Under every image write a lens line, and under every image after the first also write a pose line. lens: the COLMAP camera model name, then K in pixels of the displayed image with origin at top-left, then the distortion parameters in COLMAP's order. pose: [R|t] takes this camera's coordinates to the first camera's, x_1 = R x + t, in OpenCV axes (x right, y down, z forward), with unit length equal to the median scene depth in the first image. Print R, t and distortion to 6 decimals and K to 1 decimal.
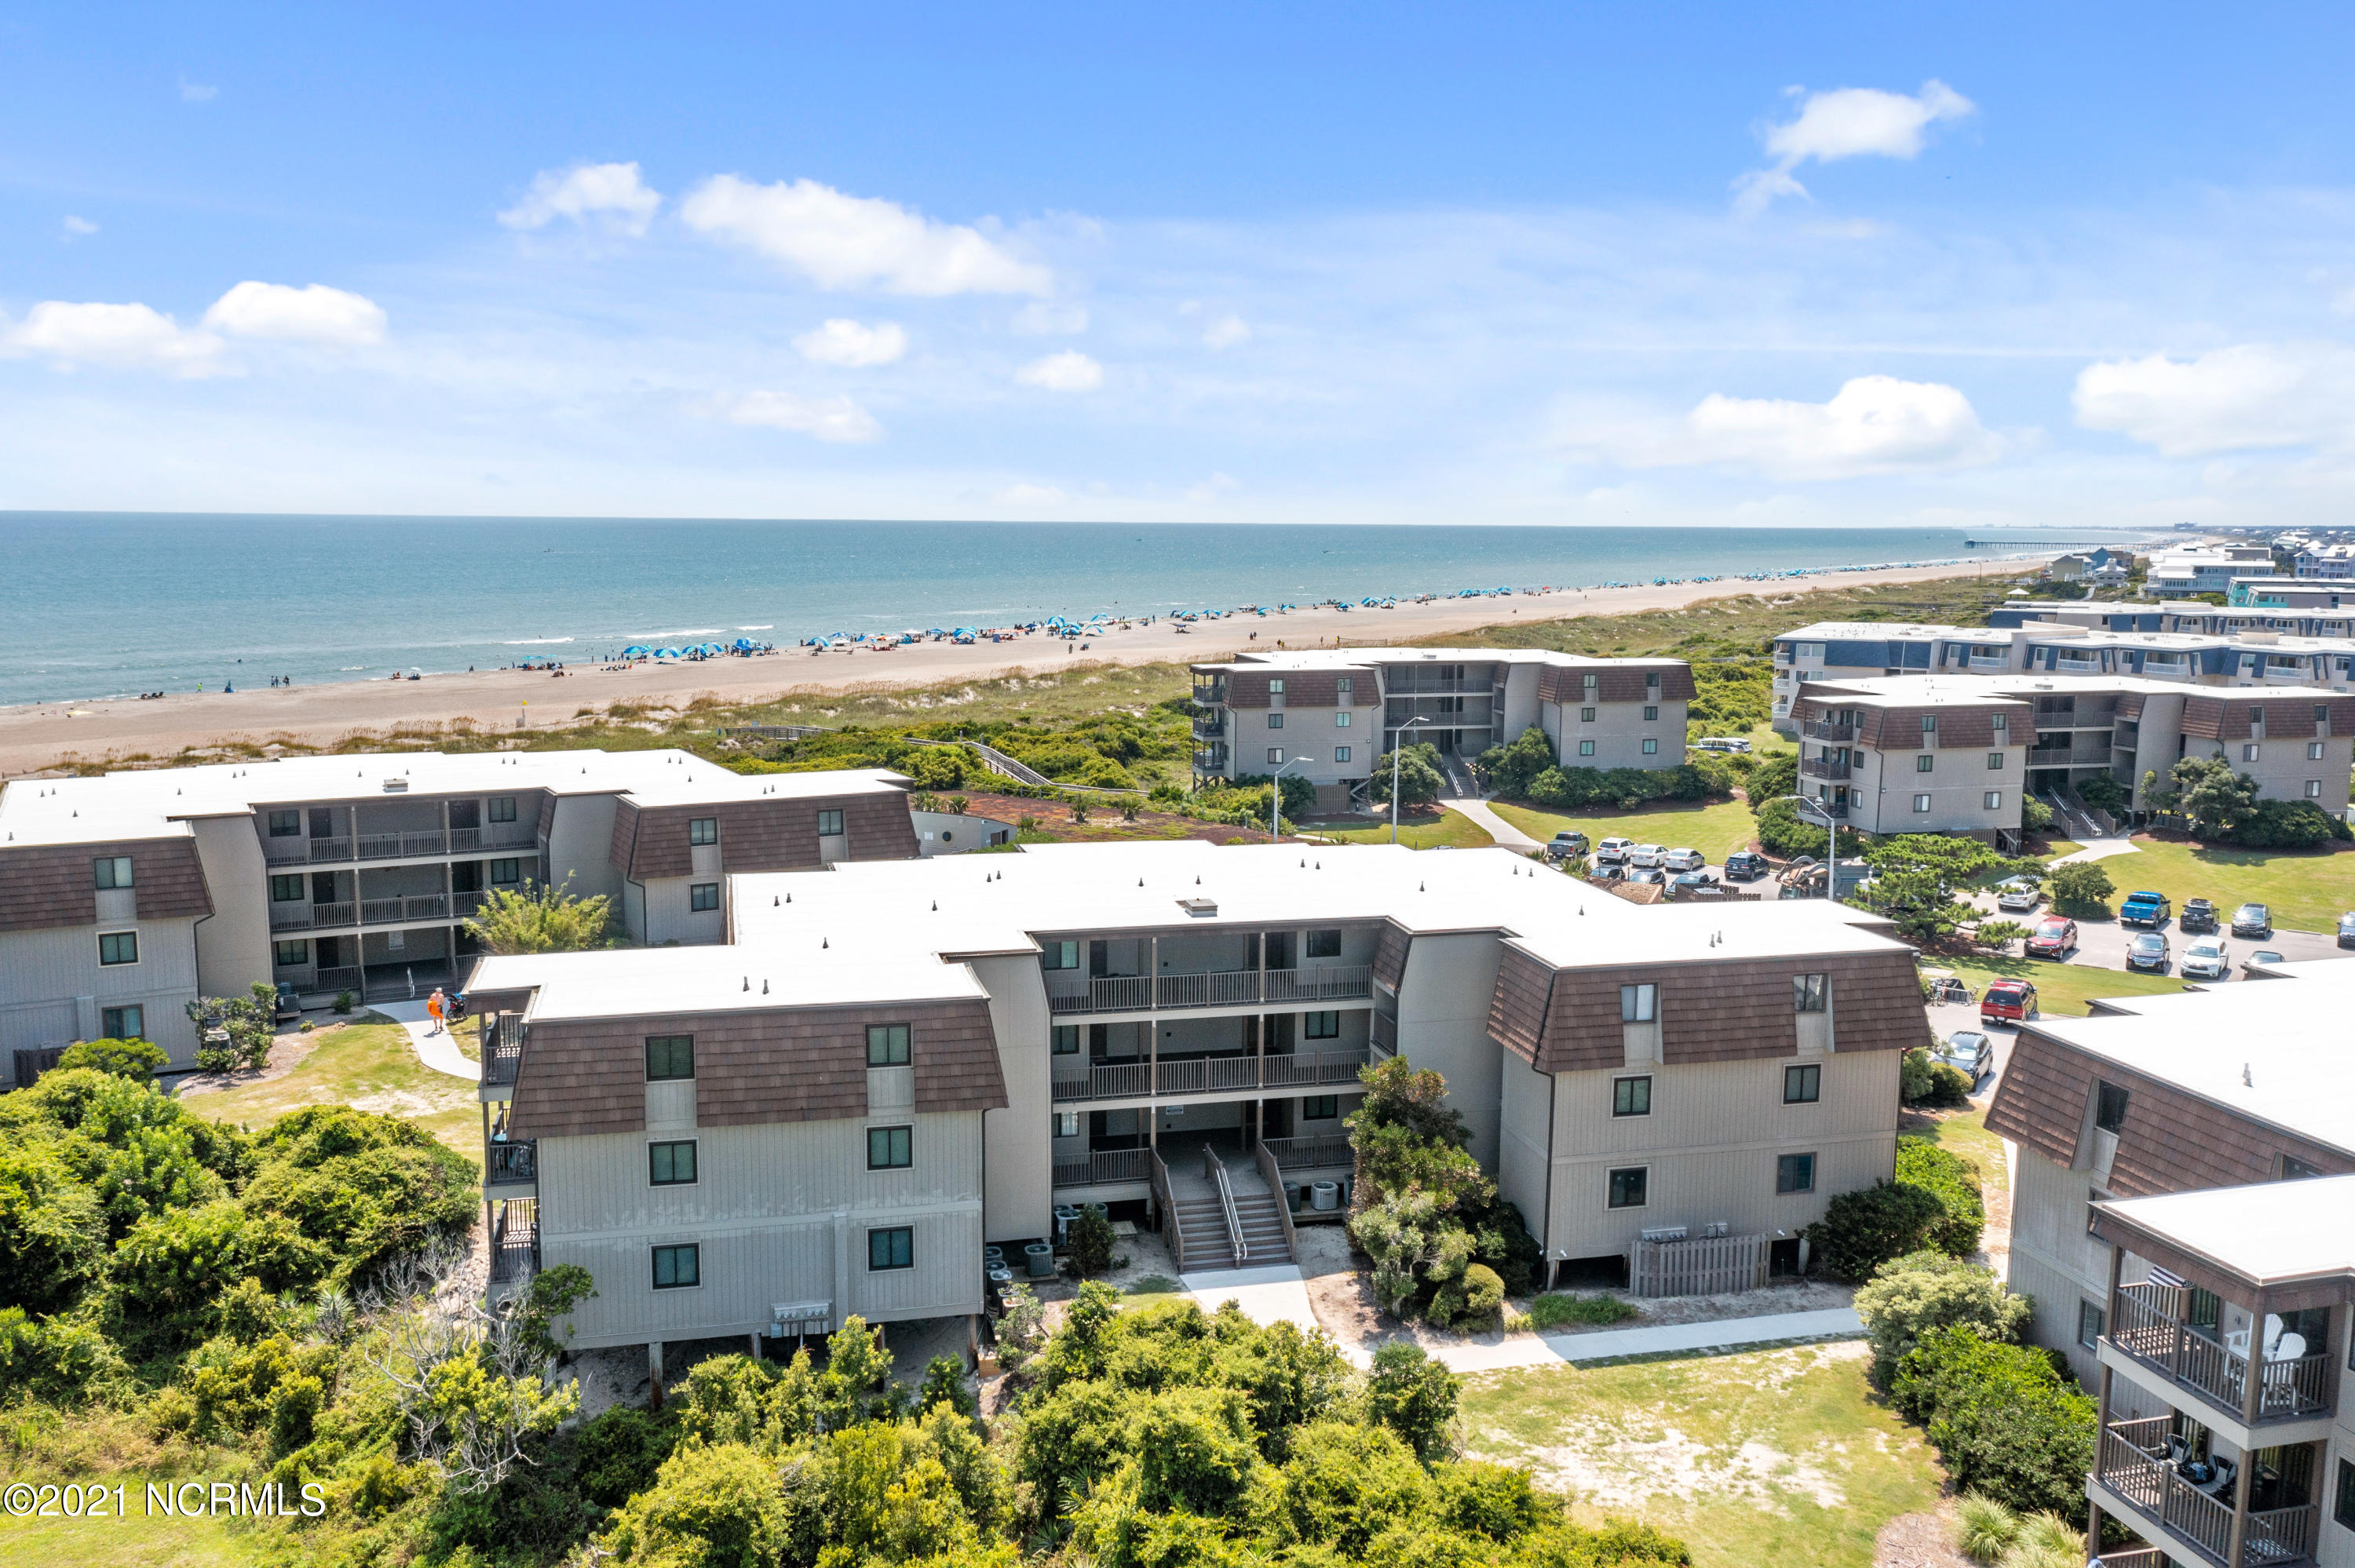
lens RADIAL K [[1872.2, 0, 1177.5], [0, 1872.2, 784.0], [0, 0, 1]] dist [0.003540, 0.007701]
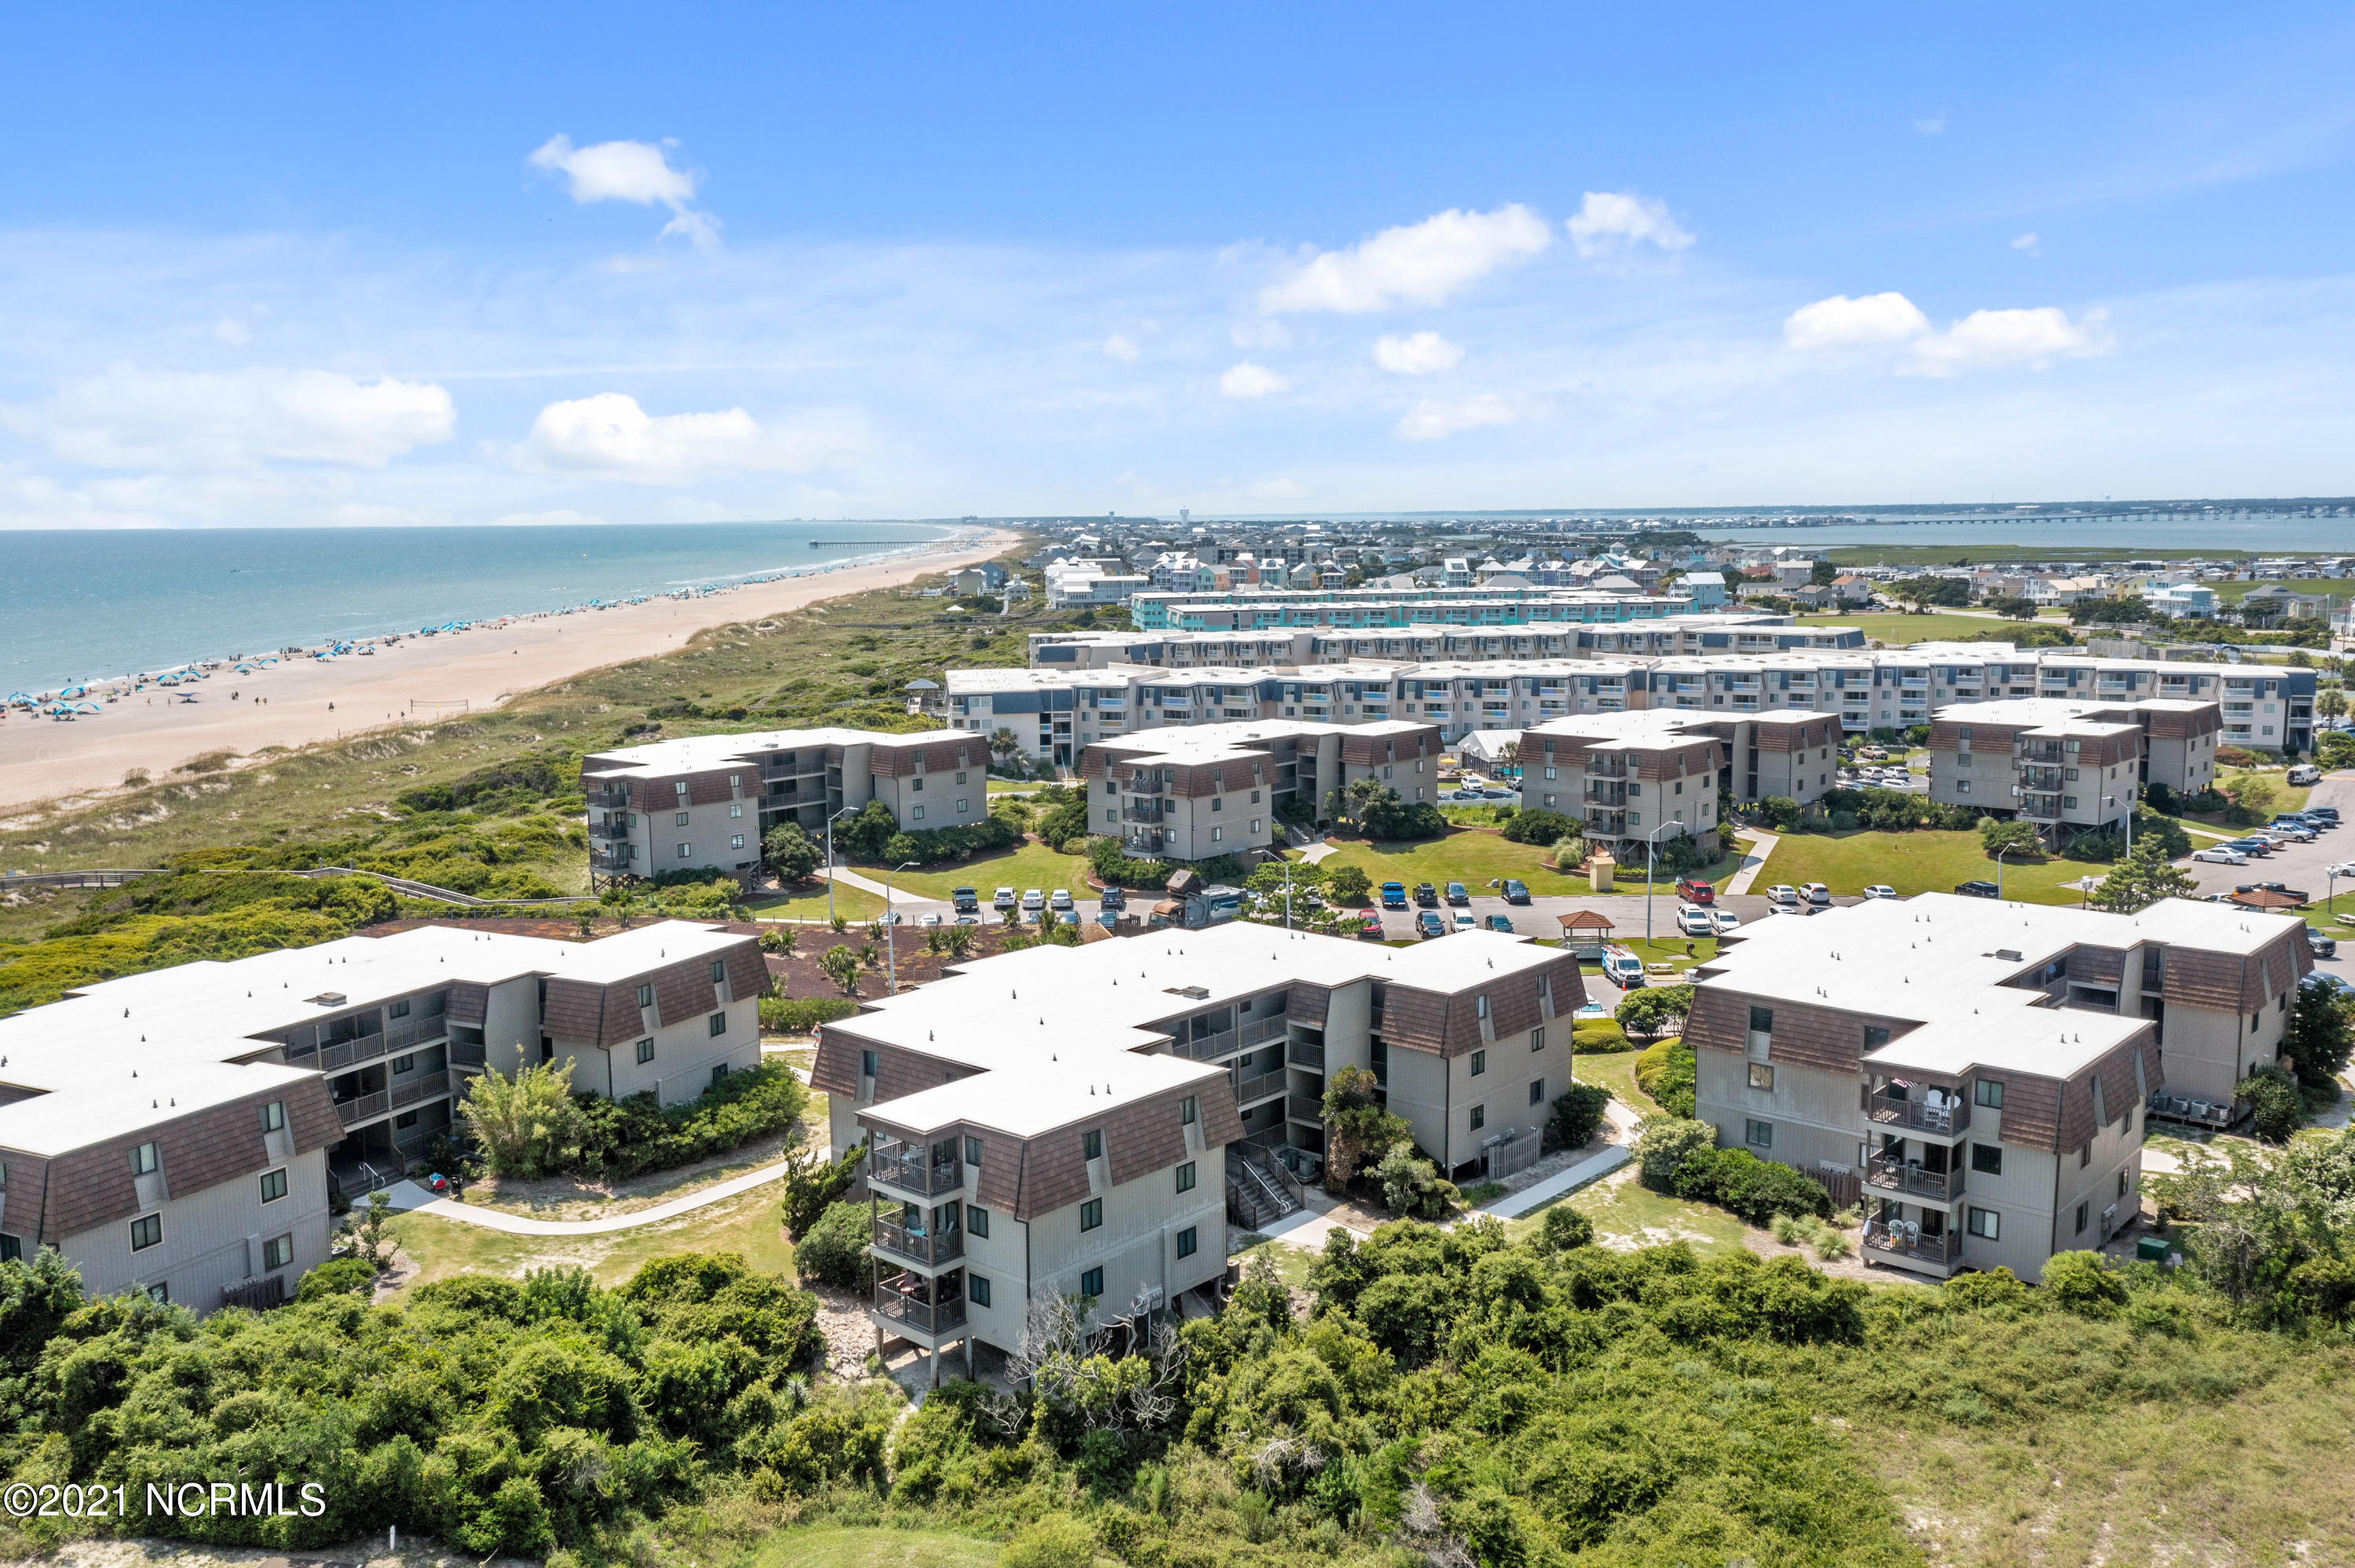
lens RADIAL K [[1905.9, 0, 1177.5], [0, 1905.9, 784.0], [0, 0, 1]] dist [0.003620, 0.010306]
pose [[0.825778, -0.095206, 0.555901, -0.373997], [0.096075, 0.994989, 0.027689, -0.064748], [-0.555752, 0.030543, 0.830787, -0.117394]]
